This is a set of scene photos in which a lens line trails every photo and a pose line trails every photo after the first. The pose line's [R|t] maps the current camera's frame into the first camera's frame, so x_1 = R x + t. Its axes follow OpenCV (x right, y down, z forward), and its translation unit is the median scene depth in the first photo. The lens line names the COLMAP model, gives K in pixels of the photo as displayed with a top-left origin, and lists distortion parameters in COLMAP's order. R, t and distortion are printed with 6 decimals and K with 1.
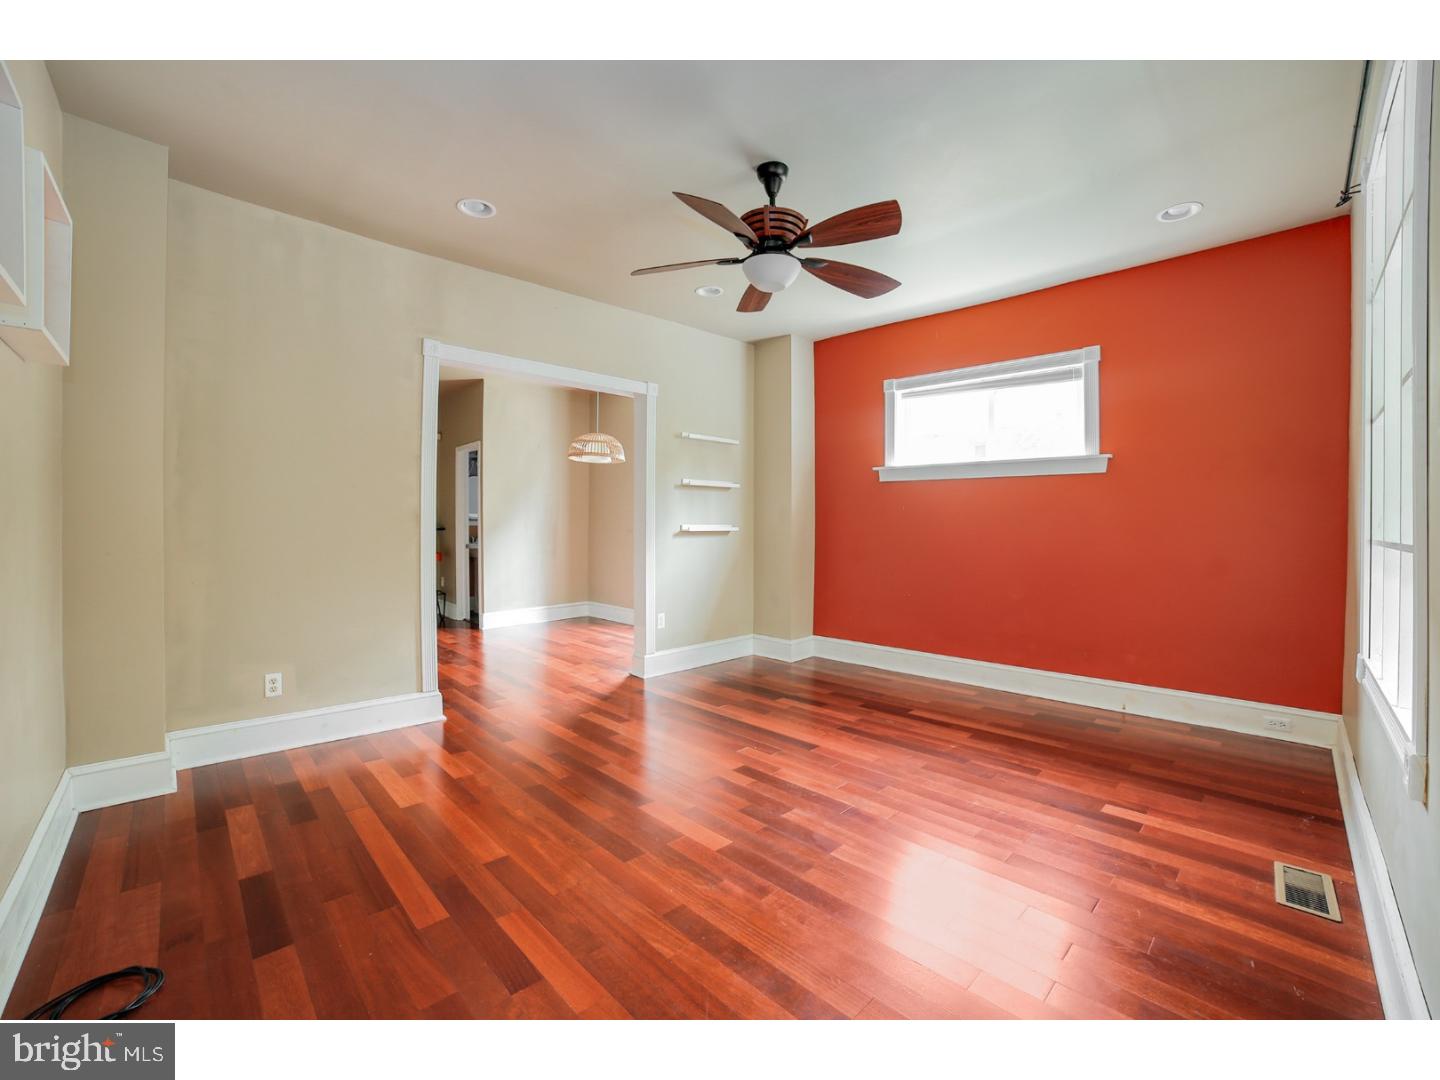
lens RADIAL K [[587.1, 0, 725.0], [0, 587.1, 537.3], [0, 0, 1]] dist [-0.105225, 0.036912]
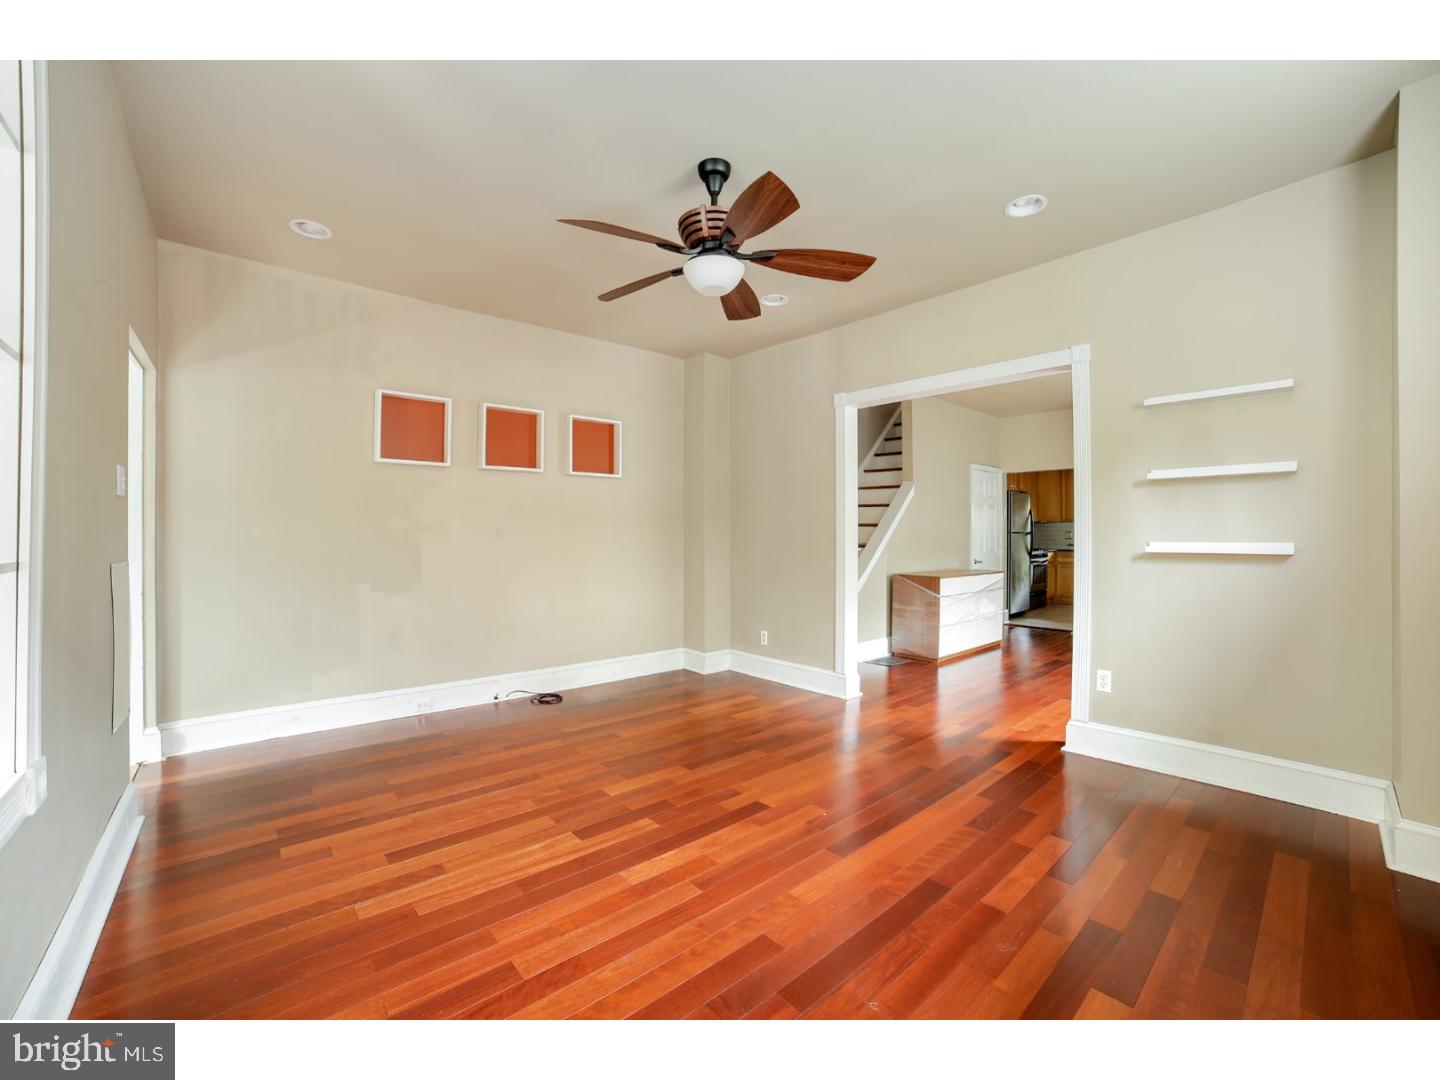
lens RADIAL K [[587.1, 0, 725.0], [0, 587.1, 537.3], [0, 0, 1]] dist [-0.105225, 0.036912]
pose [[-0.036688, -0.010132, -0.999275, 0.914479], [-0.027623, 0.999577, -0.009121, -0.009569], [0.998945, 0.027269, -0.036952, 0.945097]]
